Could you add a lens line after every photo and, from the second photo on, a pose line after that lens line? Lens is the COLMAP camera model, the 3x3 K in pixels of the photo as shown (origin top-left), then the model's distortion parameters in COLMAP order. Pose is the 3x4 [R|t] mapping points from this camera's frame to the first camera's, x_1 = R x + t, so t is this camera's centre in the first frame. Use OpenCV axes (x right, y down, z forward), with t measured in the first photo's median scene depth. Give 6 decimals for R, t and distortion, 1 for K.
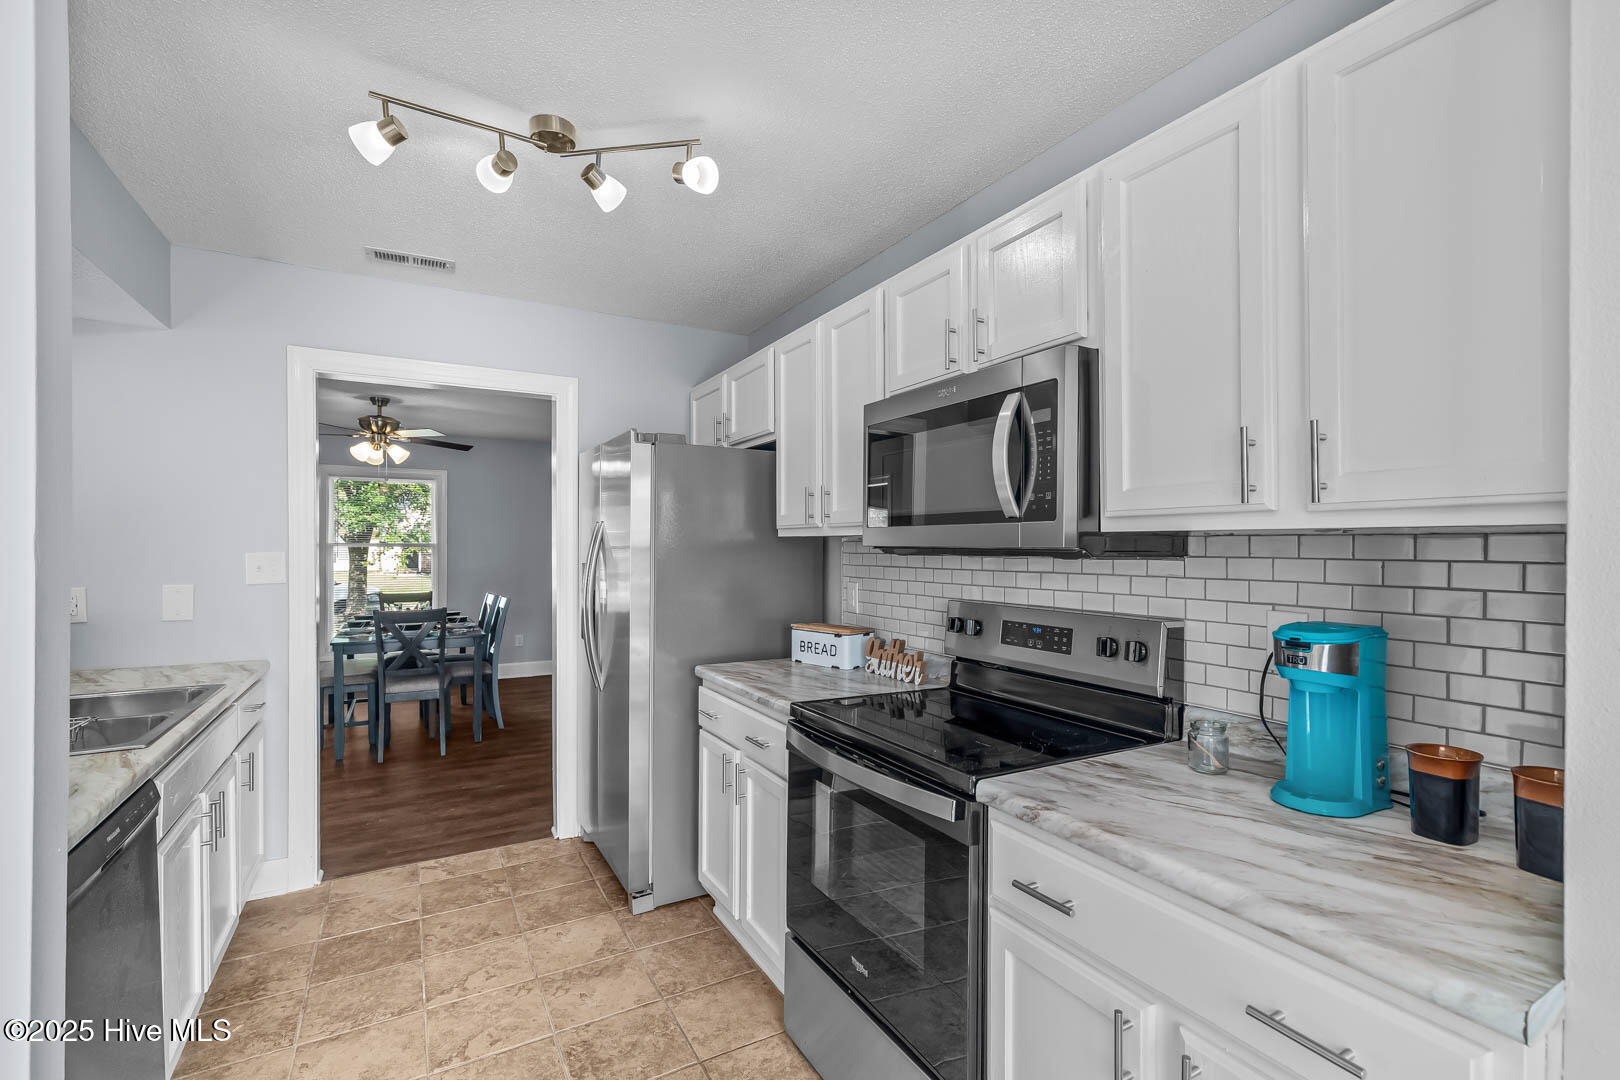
lens RADIAL K [[725.3, 0, 822.1], [0, 725.3, 542.4], [0, 0, 1]] dist [0.007866, -0.000191]
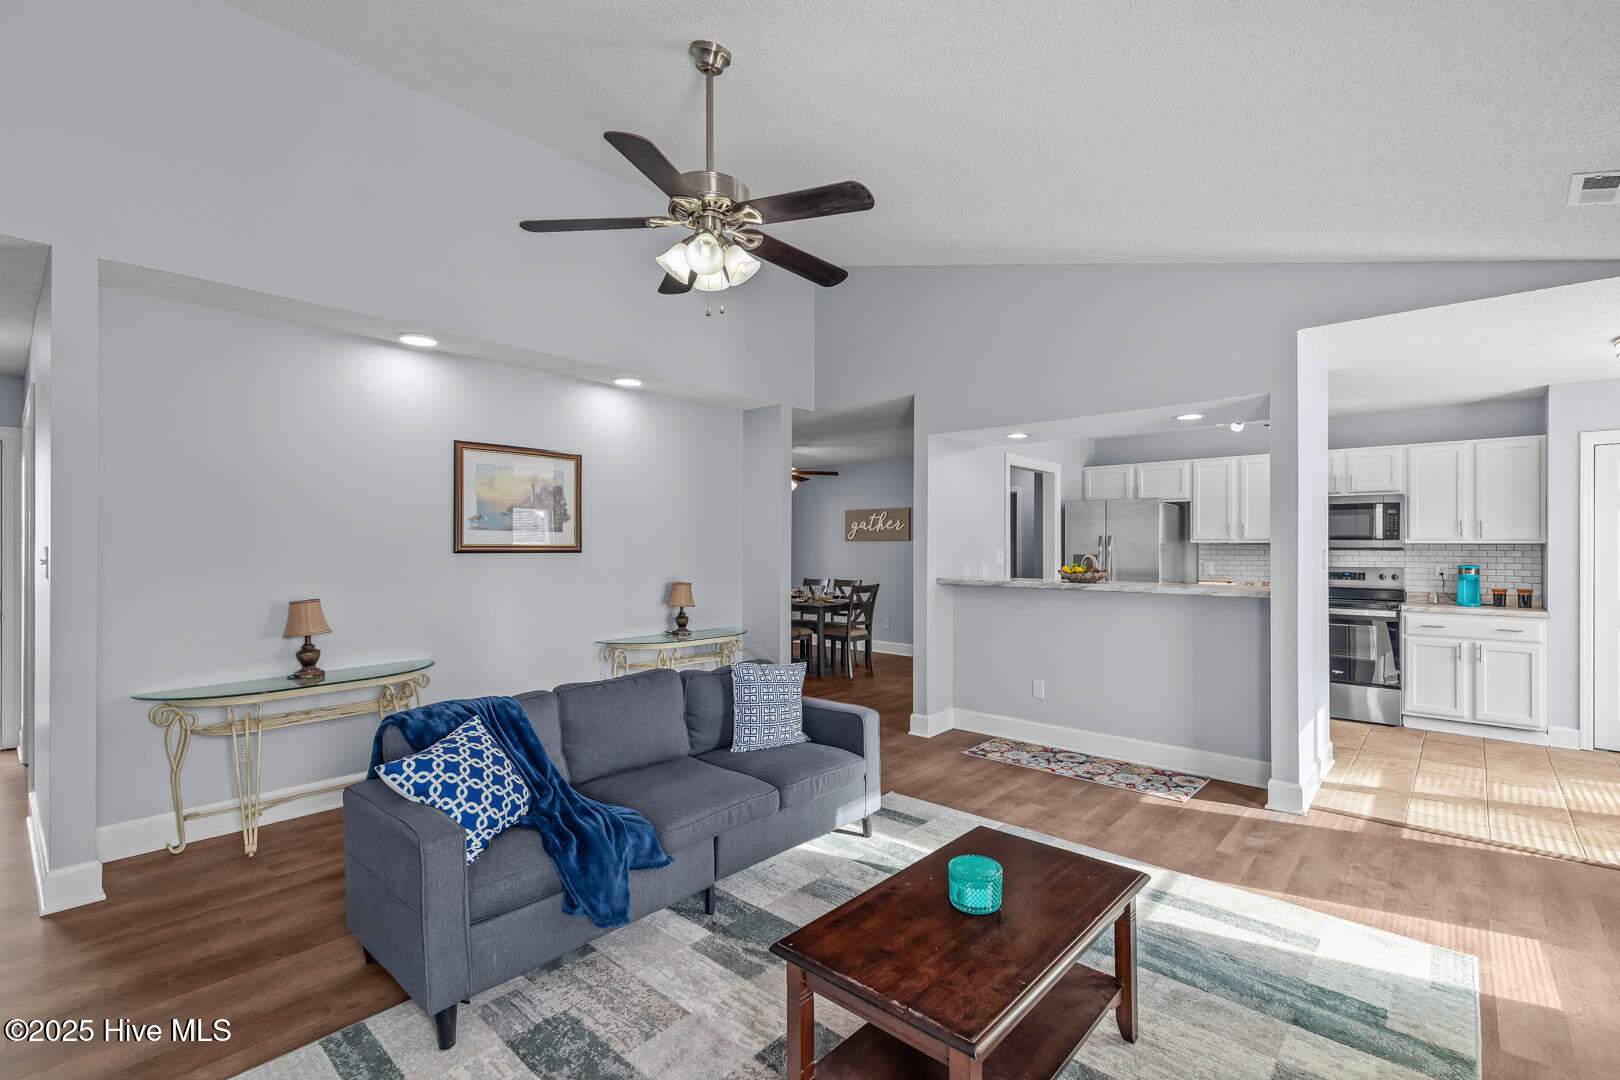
lens RADIAL K [[725.3, 0, 822.1], [0, 725.3, 542.4], [0, 0, 1]] dist [0.007866, -0.000191]
pose [[0.944361, 0.001805, 0.328905, -1.684871], [-0.001608, 0.999998, -0.000872, -0.004514], [-0.328906, 0.000295, 0.944363, -0.709704]]
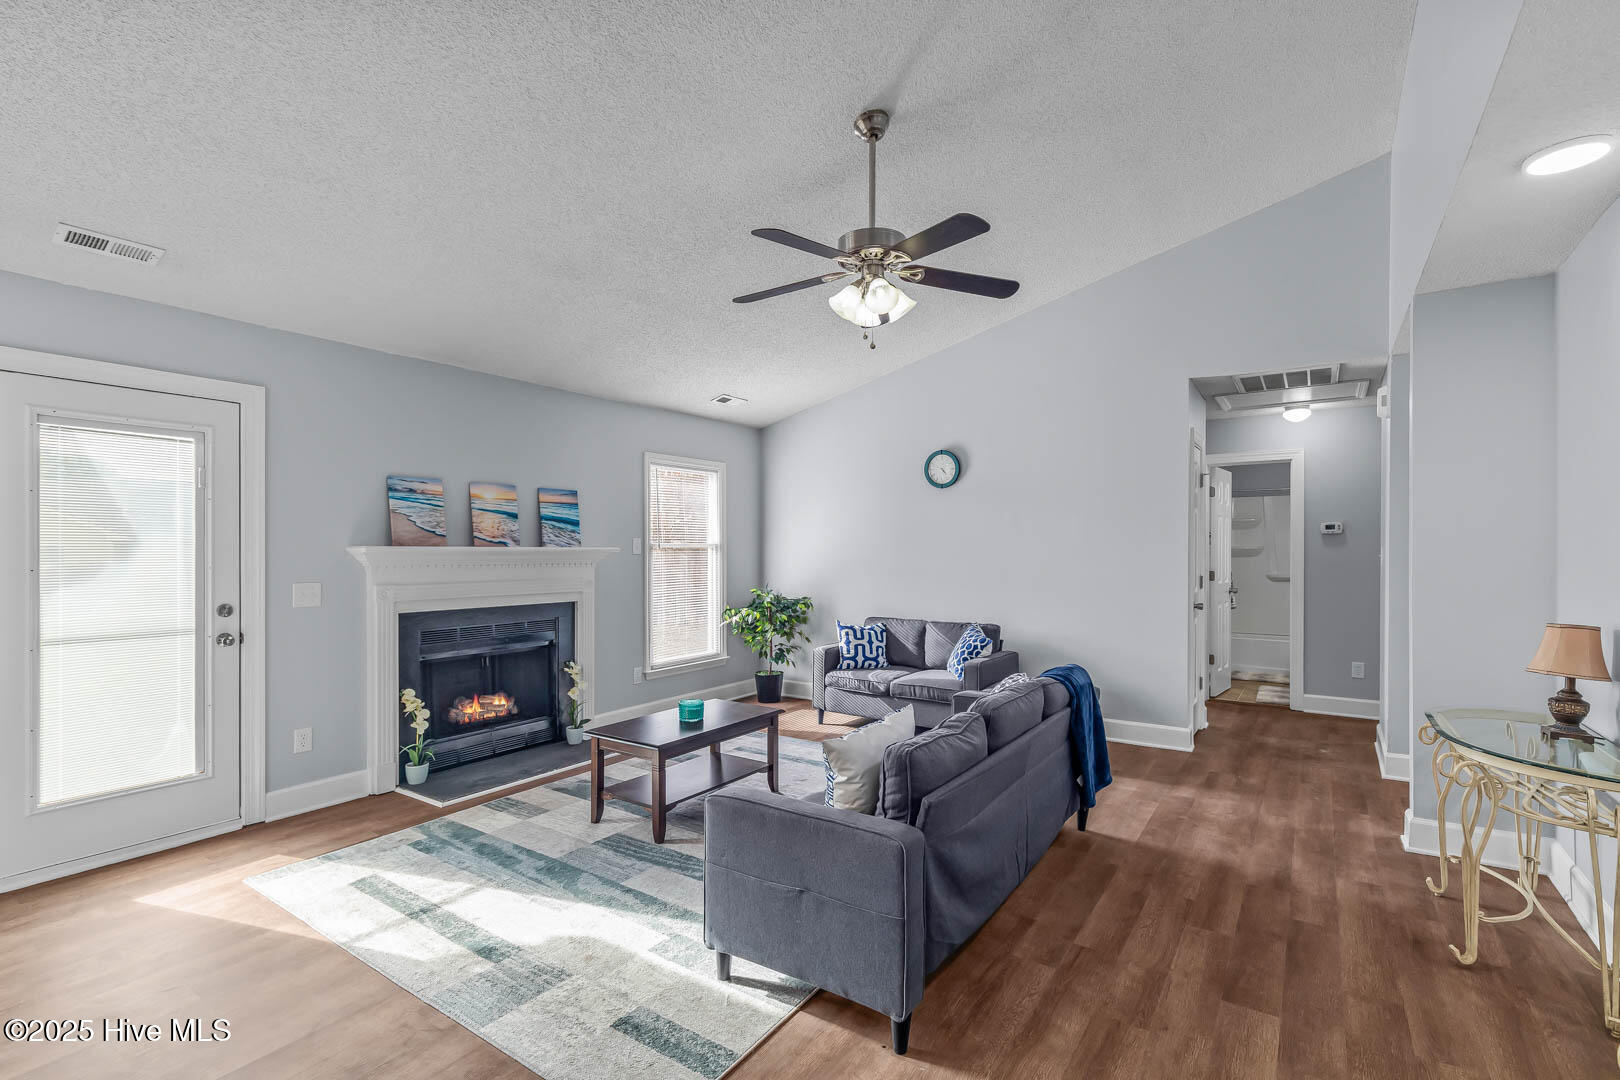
lens RADIAL K [[725.3, 0, 822.1], [0, 725.3, 542.4], [0, 0, 1]] dist [0.007866, -0.000191]
pose [[-0.897604, -0.001397, -0.440801, -1.060008], [0.004969, 0.999899, -0.013288, 0.007687], [0.440776, -0.014117, -0.897506, 0.919824]]
